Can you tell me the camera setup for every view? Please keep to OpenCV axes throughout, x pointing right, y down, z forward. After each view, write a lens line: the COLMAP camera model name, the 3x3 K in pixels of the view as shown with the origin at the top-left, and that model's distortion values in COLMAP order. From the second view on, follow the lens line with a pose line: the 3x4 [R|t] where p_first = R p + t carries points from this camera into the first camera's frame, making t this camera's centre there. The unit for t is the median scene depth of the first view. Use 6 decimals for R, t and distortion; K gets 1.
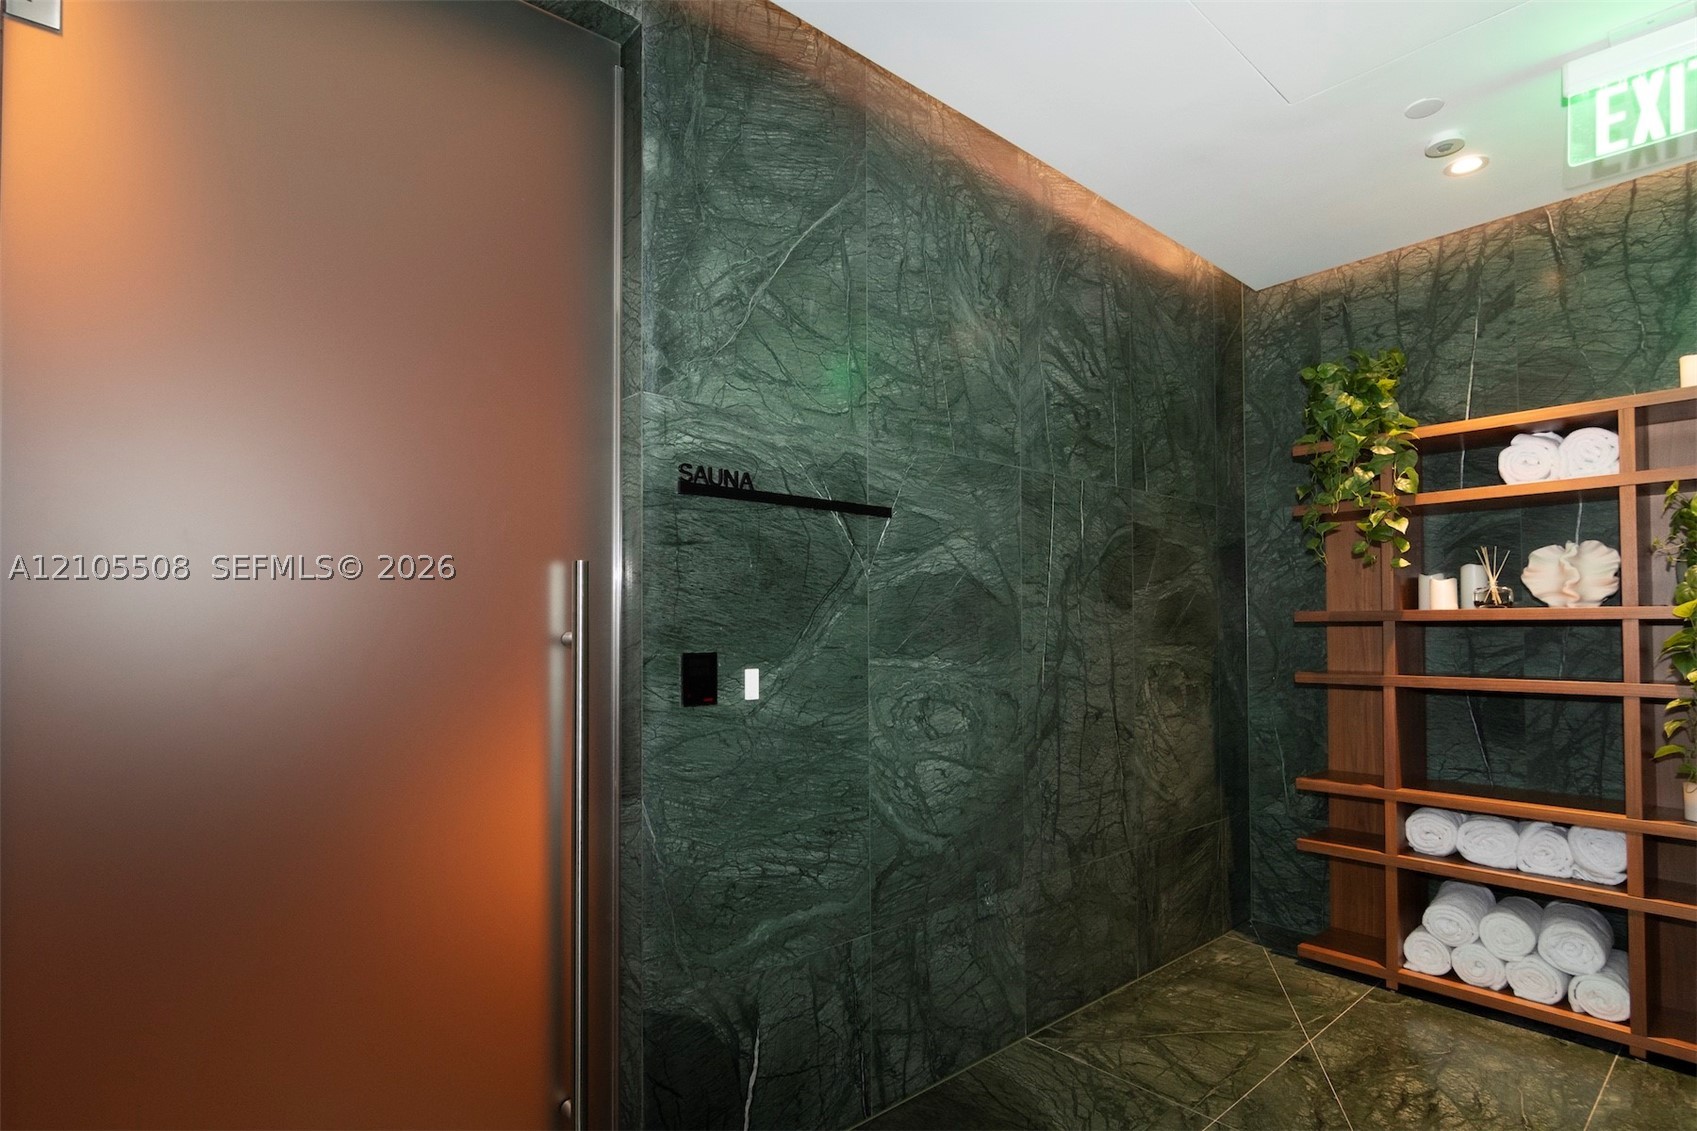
lens RADIAL K [[868.9, 0, 837.9], [0, 868.9, 609.0], [0, 0, 1]] dist [-0.001877, 0.000681]
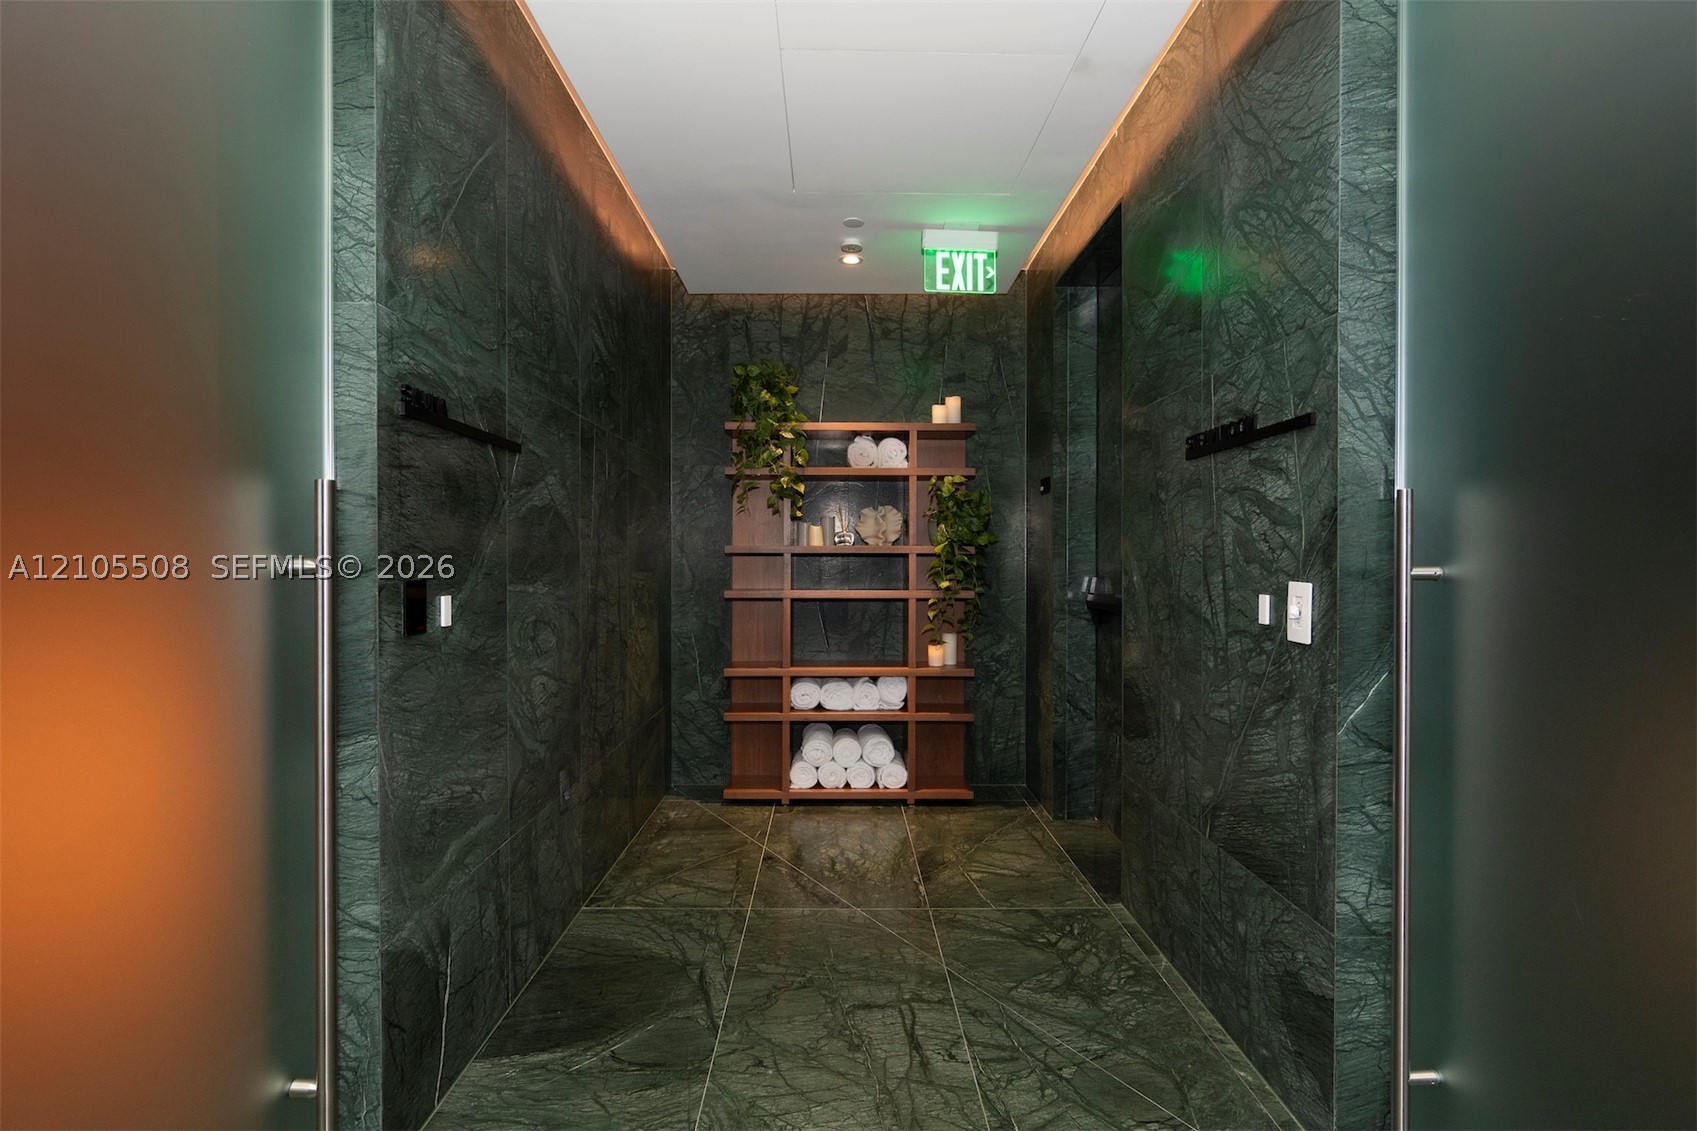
lens RADIAL K [[836.3, 0, 847.3], [0, 836.3, 563.8], [0, 0, 1]] dist [-0.005124, 0.004226]
pose [[0.653618, -0.001457, 0.756823, -0.407552], [-0.020759, 0.999587, 0.019853, 0.002354], [-0.756540, -0.028687, 0.653318, 0.012651]]
